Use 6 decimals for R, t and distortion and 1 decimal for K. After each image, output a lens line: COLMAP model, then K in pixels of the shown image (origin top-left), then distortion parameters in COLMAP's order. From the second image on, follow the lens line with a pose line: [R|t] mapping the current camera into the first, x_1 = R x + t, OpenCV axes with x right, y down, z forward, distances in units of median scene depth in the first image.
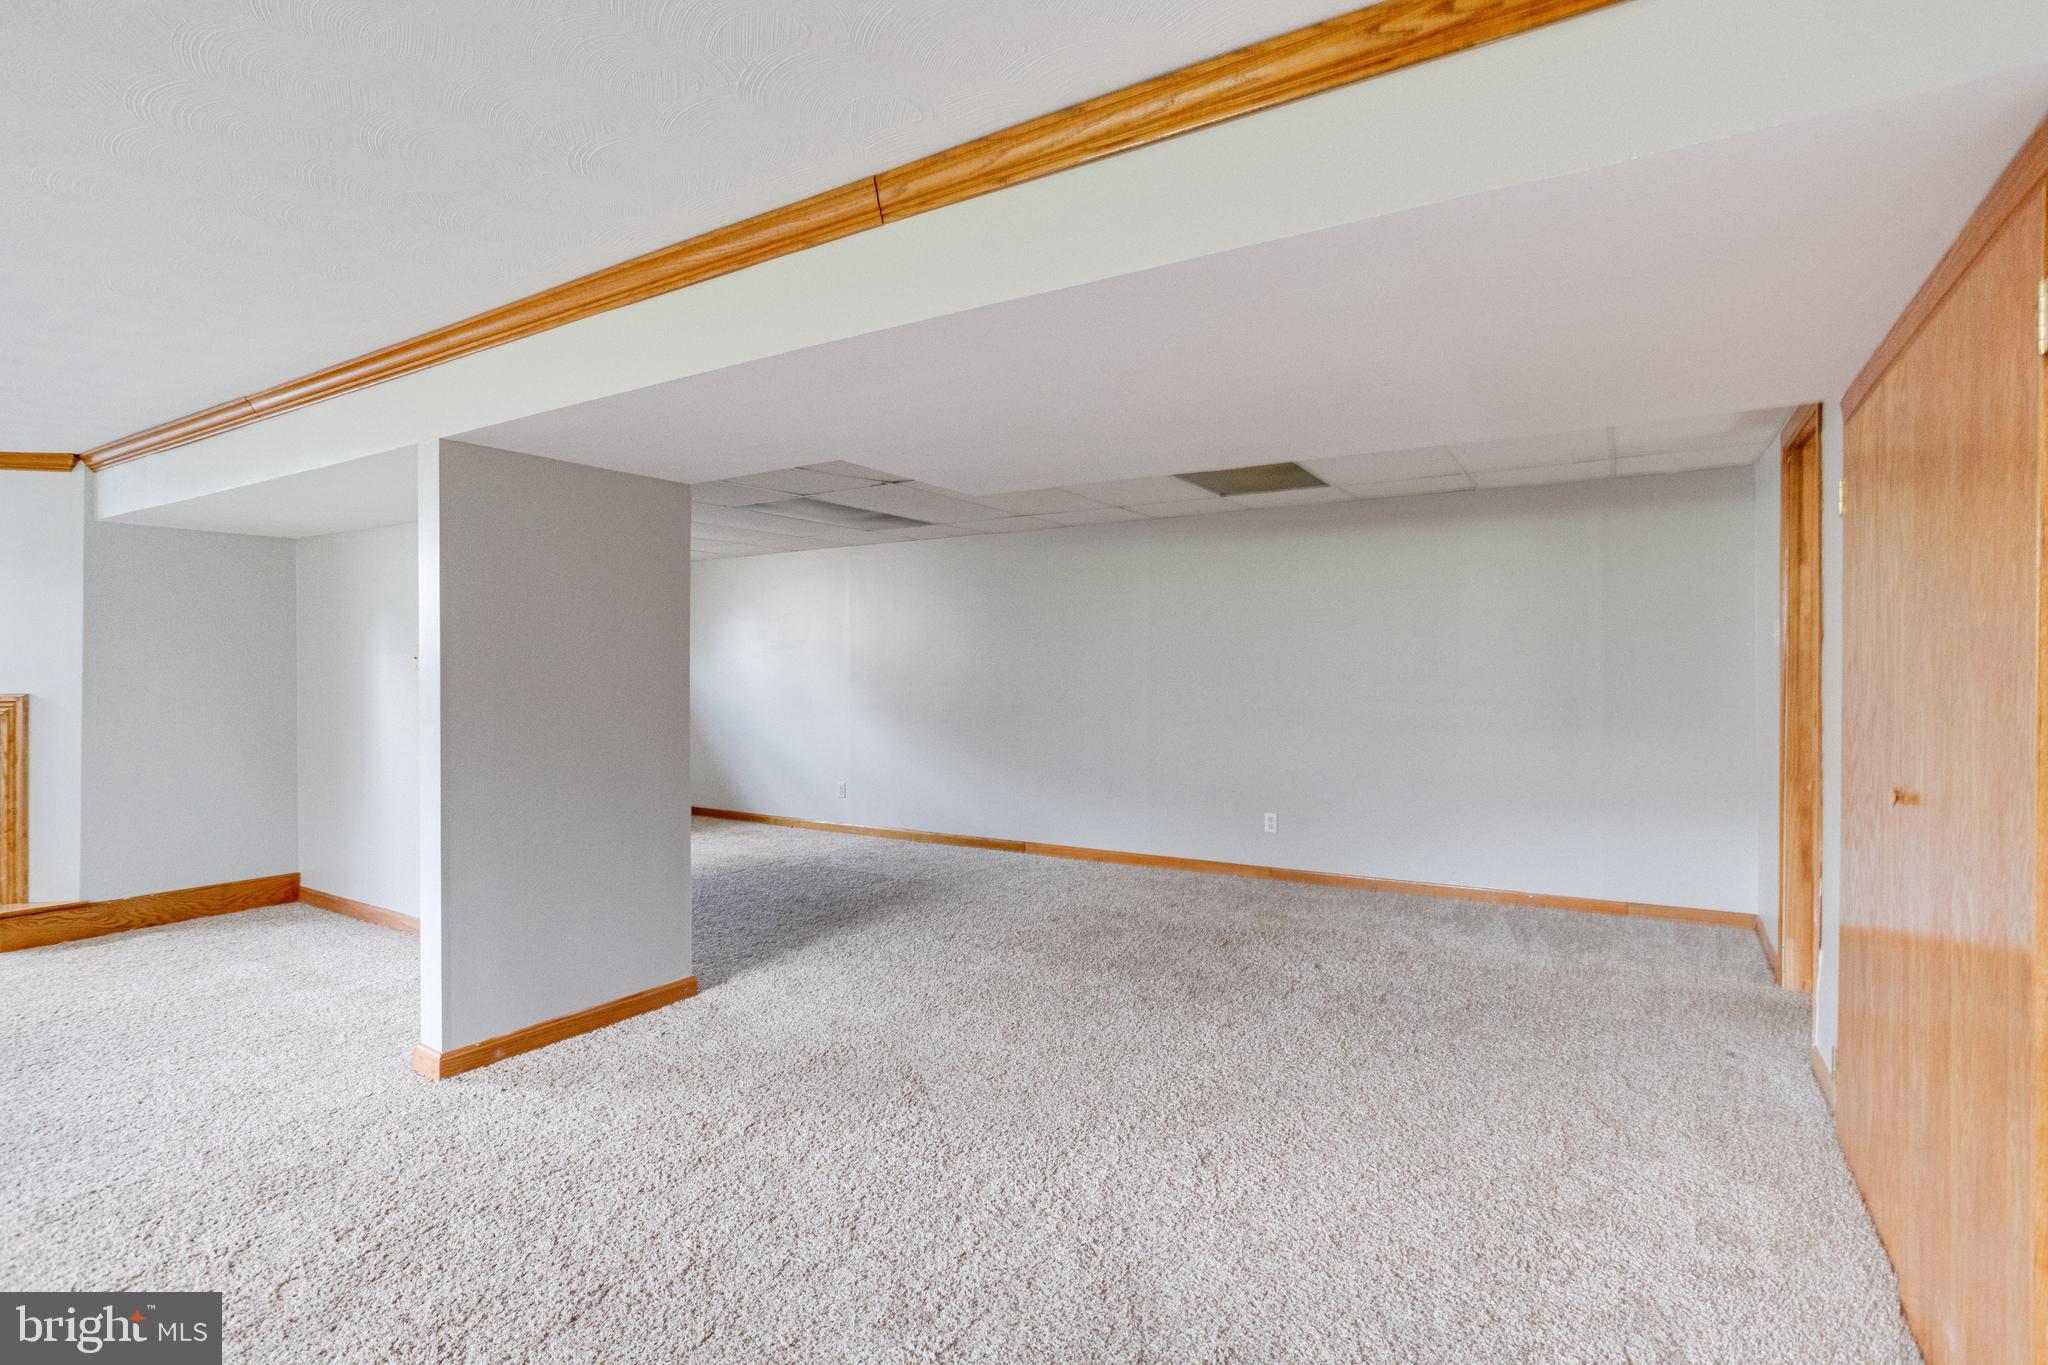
lens RADIAL K [[1009.8, 0, 1014.0], [0, 1009.8, 677.3], [0, 0, 1]] dist [-0.024706, 0.004361]
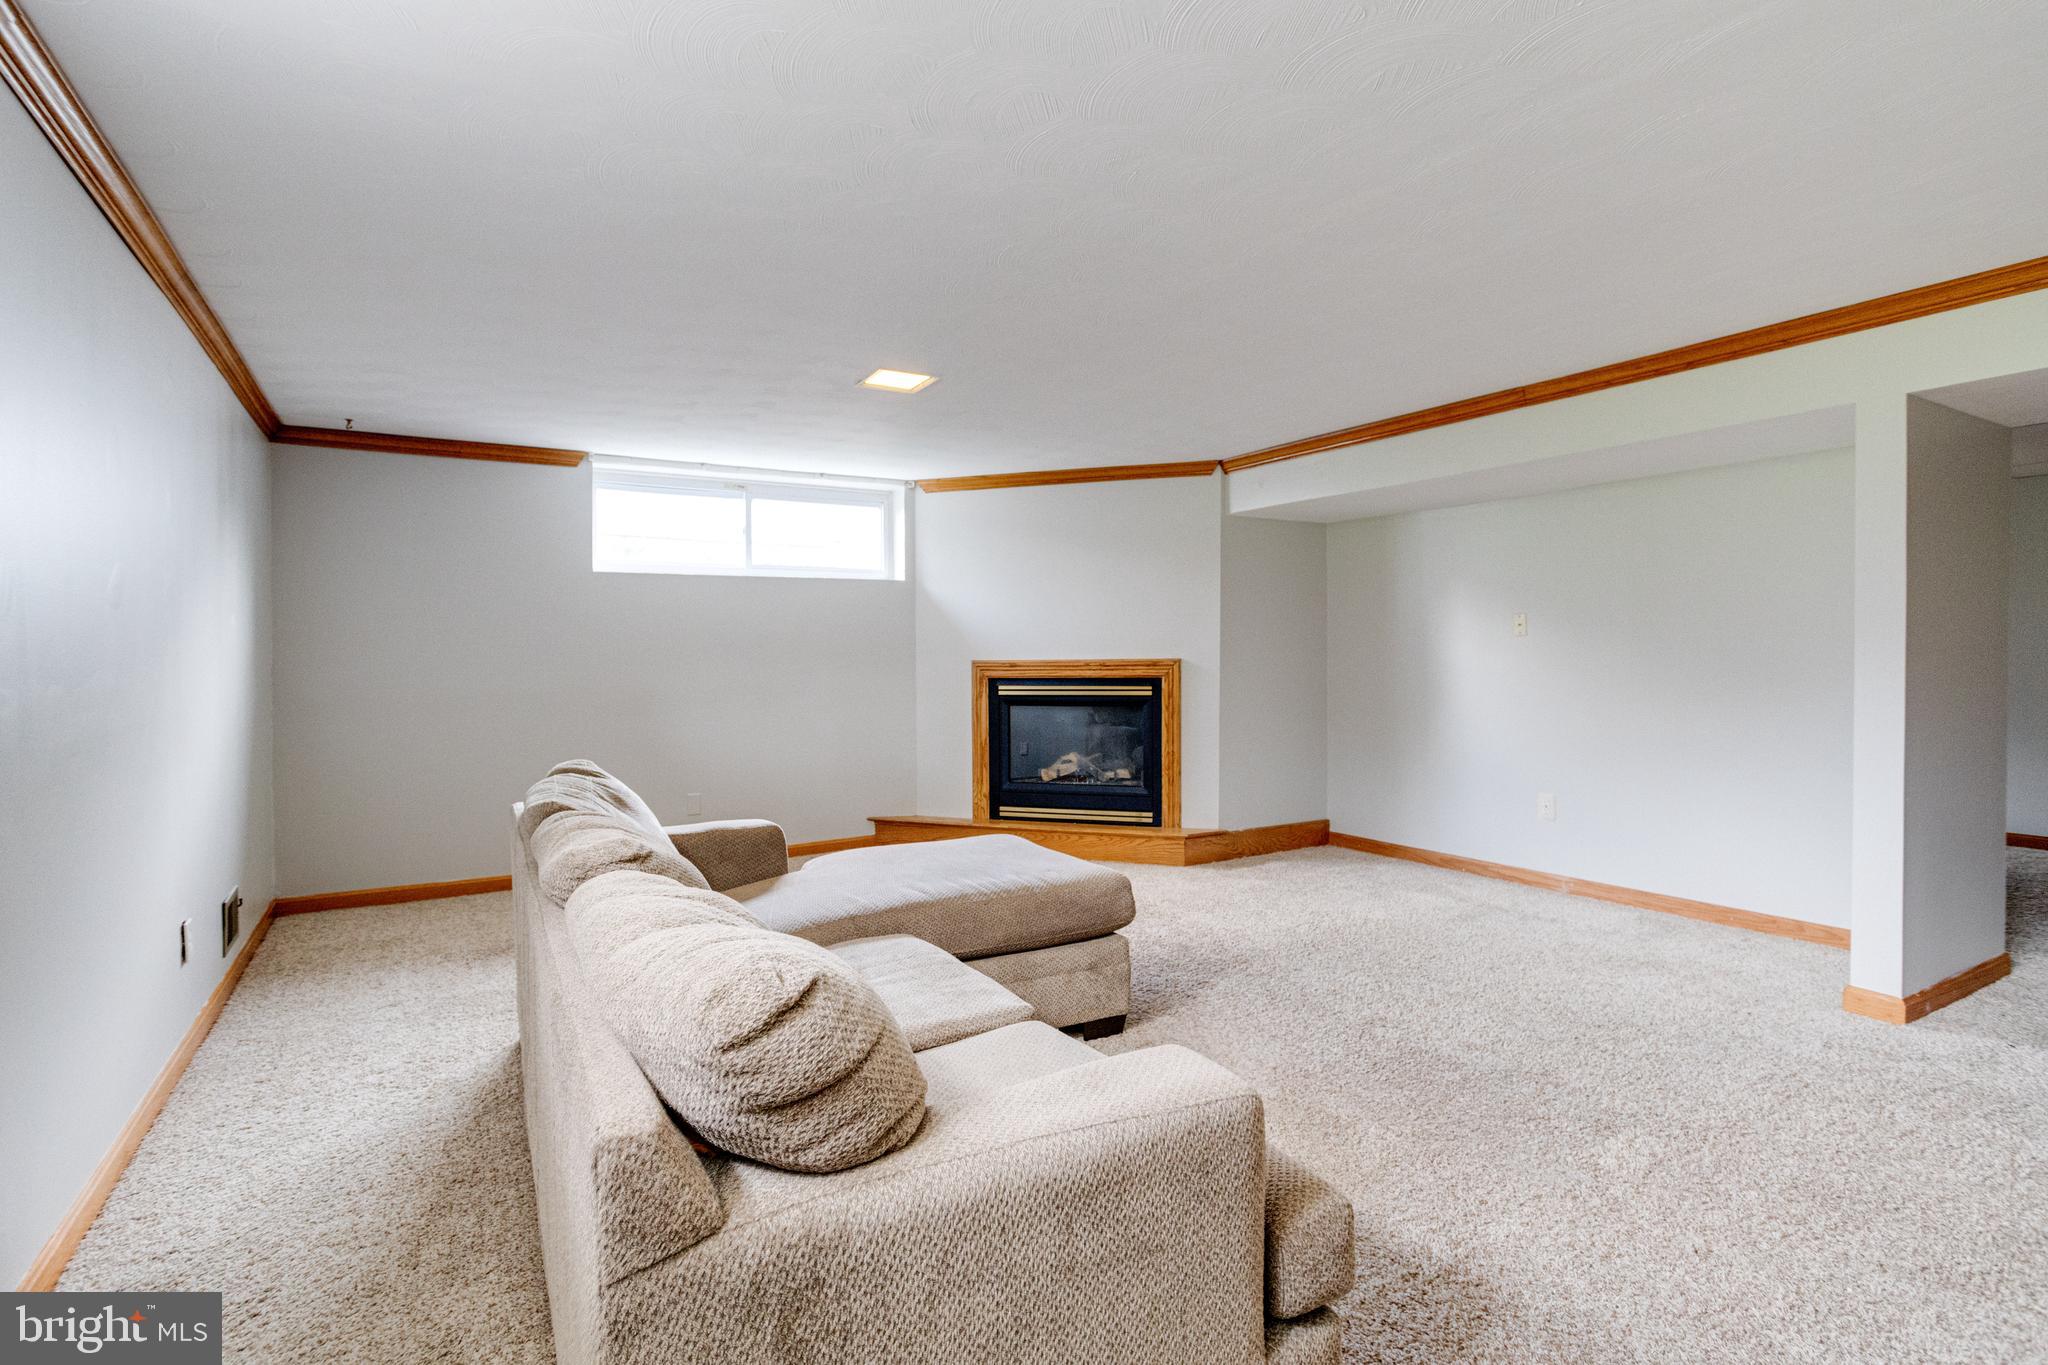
lens RADIAL K [[1009.8, 0, 1024.9], [0, 1009.8, 676.6], [0, 0, 1]] dist [-0.024706, 0.004361]
pose [[0.890877, 0.008407, -0.454167, -0.588666], [-0.001718, 0.999884, 0.015139, 0.019869], [0.454242, -0.012707, 0.890788, -0.203436]]
